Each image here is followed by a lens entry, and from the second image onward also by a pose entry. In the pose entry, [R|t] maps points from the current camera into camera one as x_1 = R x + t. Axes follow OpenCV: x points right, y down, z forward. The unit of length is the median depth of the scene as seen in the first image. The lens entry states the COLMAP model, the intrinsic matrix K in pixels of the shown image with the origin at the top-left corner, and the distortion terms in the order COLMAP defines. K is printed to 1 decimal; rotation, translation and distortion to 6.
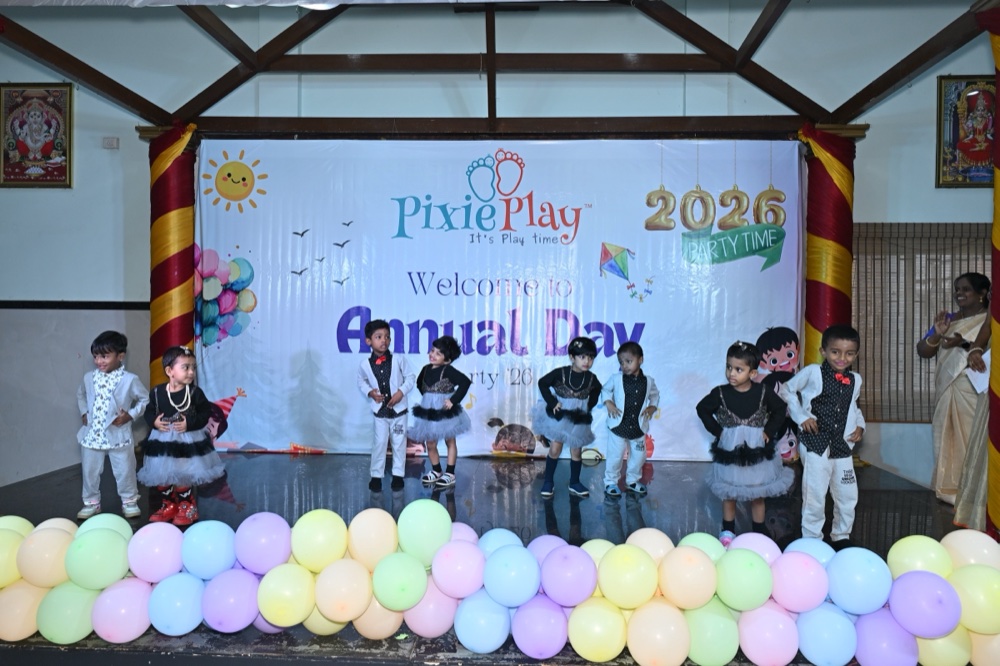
lens RADIAL K [[747.6, 0, 492.1], [0, 747.6, 334.9], [0, 0, 1]] dist [0.000895, 0.001281]
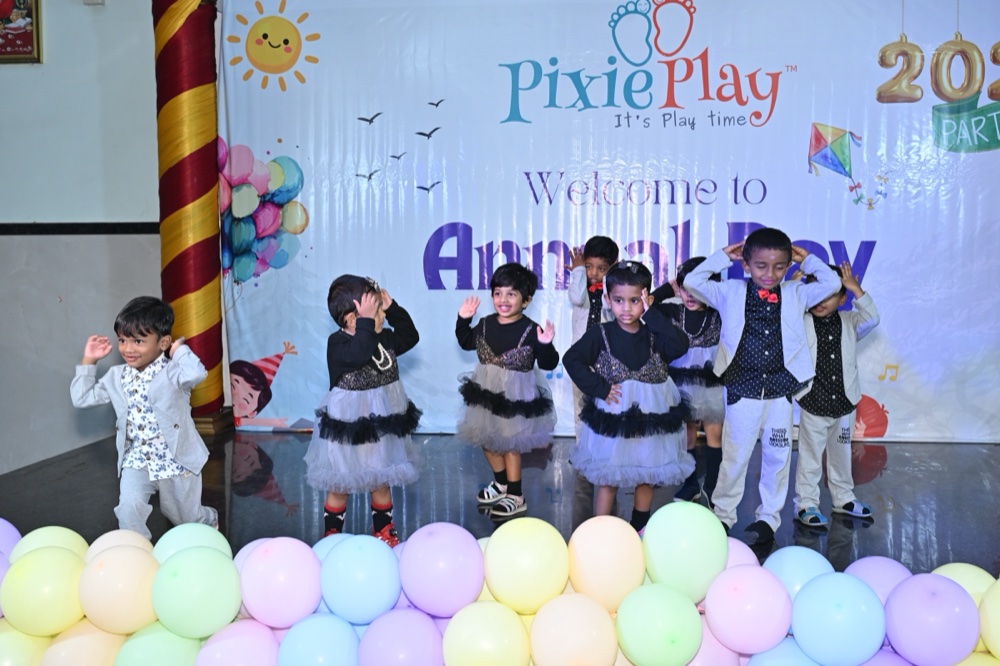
lens RADIAL K [[1026.0, 0, 505.6], [0, 1026.0, 329.2], [0, 0, 1]] dist [-0.010988, 0.009007]
pose [[0.998454, -0.010257, -0.054629, -0.080711], [0.013322, 0.998340, 0.056029, 0.007670], [0.053964, -0.056670, 0.996933, 0.048049]]
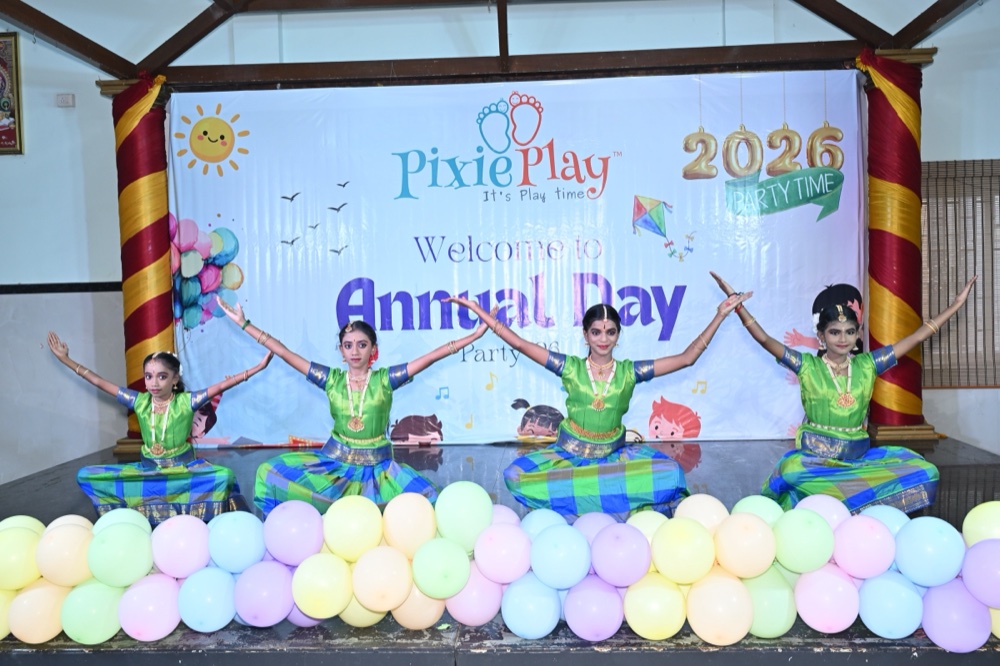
lens RADIAL K [[885.9, 0, 500.0], [0, 885.9, 334.3], [0, 0, 1]] dist [0.010265, -0.004246]
pose [[0.999340, -0.036266, -0.001938, -0.014400], [0.036308, 0.998876, 0.030467, 0.001930], [0.000831, -0.030518, 0.999534, -0.043666]]
